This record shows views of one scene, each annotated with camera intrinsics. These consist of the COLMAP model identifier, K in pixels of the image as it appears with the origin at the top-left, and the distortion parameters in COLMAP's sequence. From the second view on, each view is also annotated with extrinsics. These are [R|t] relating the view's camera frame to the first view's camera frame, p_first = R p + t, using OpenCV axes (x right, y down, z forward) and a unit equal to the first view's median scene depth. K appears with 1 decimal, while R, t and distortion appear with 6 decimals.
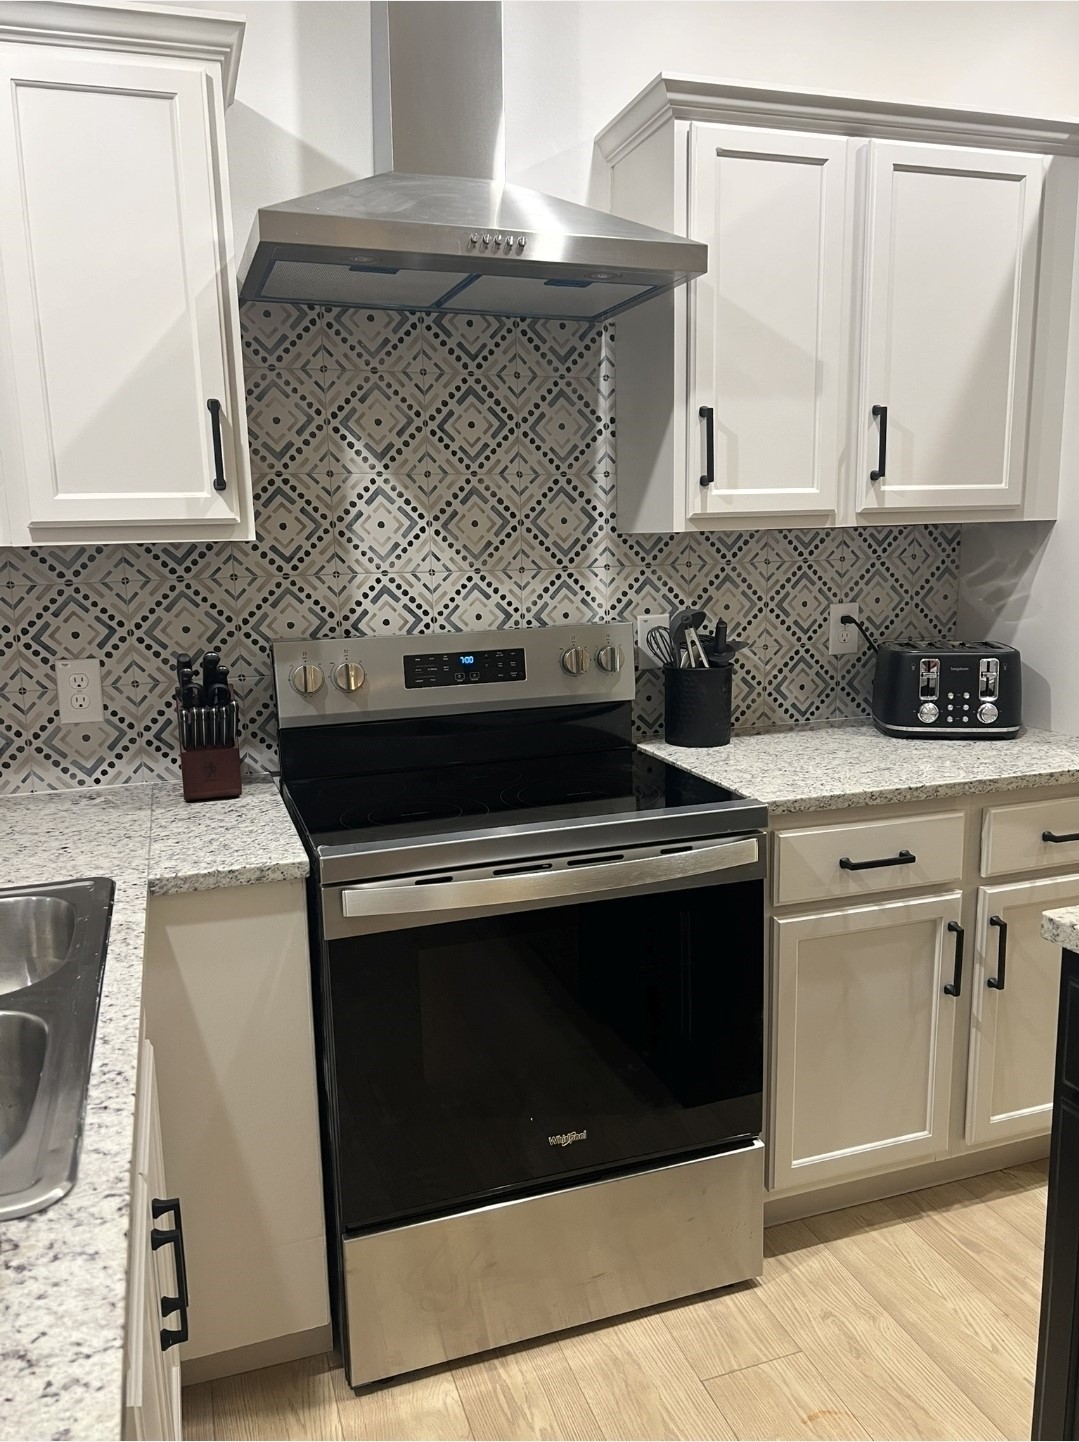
lens RADIAL K [[1071.4, 0, 535.8], [0, 1071.4, 742.9], [0, 0, 1]] dist [0.078704, -0.120865]
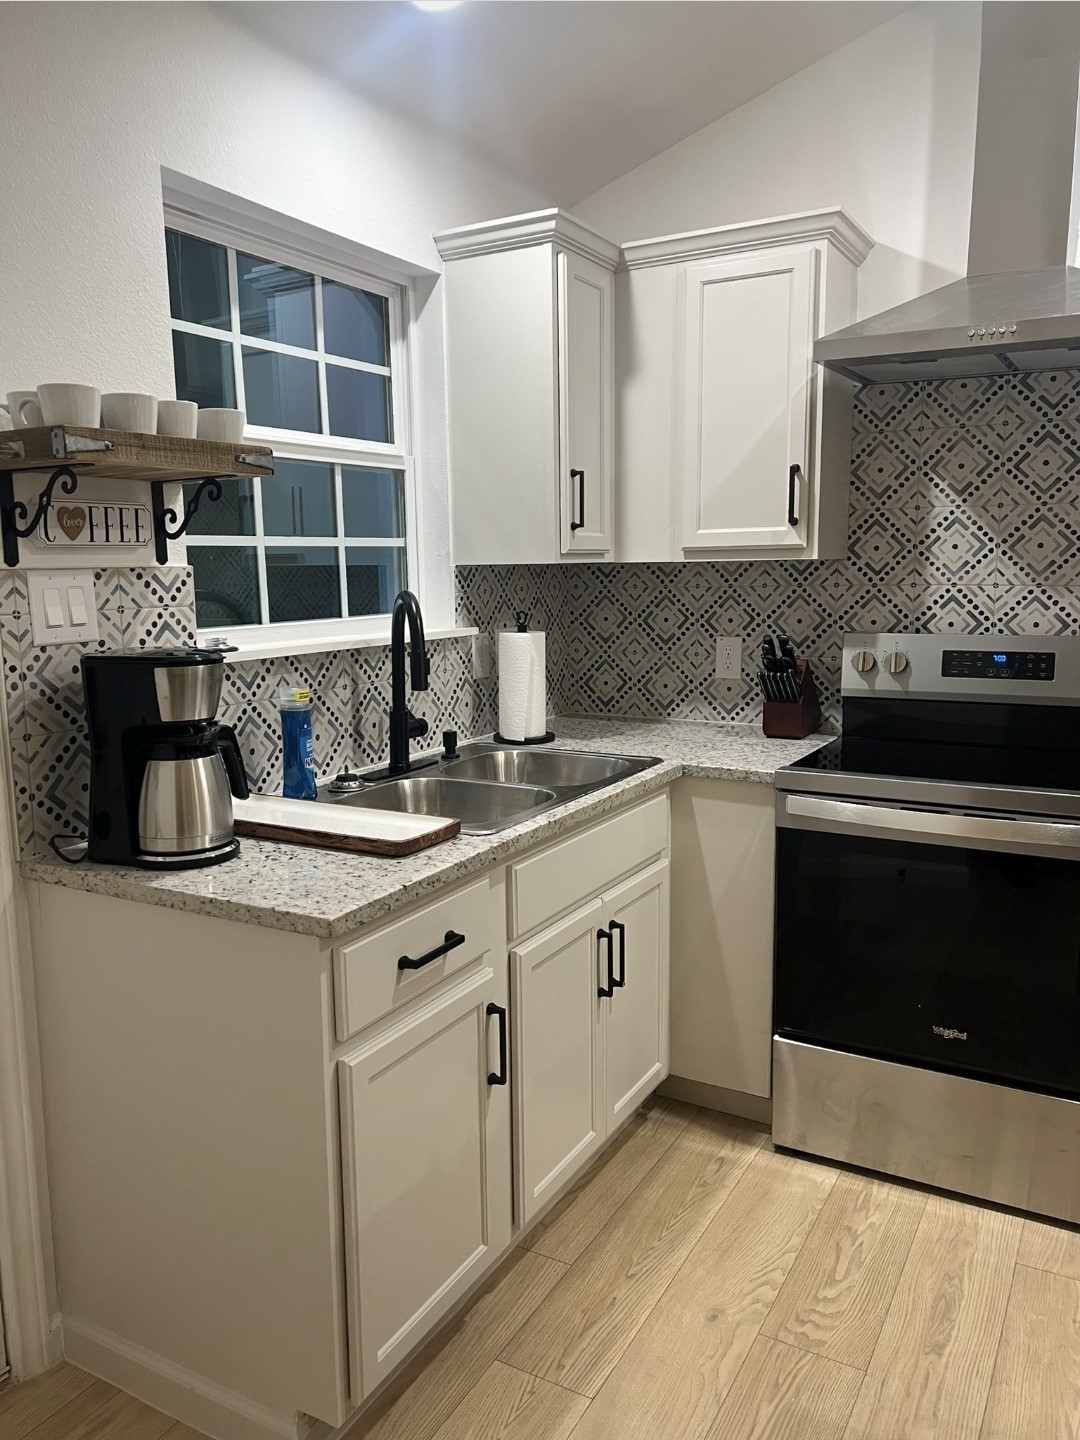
lens RADIAL K [[1070.0, 0, 536.3], [0, 1070.0, 741.8], [0, 0, 1]] dist [0.078704, -0.120865]
pose [[0.671516, 0.139097, -0.727817, 0.486308], [-0.145891, 0.987816, 0.054182, 0.025598], [0.726486, 0.069798, 0.683628, -0.204232]]
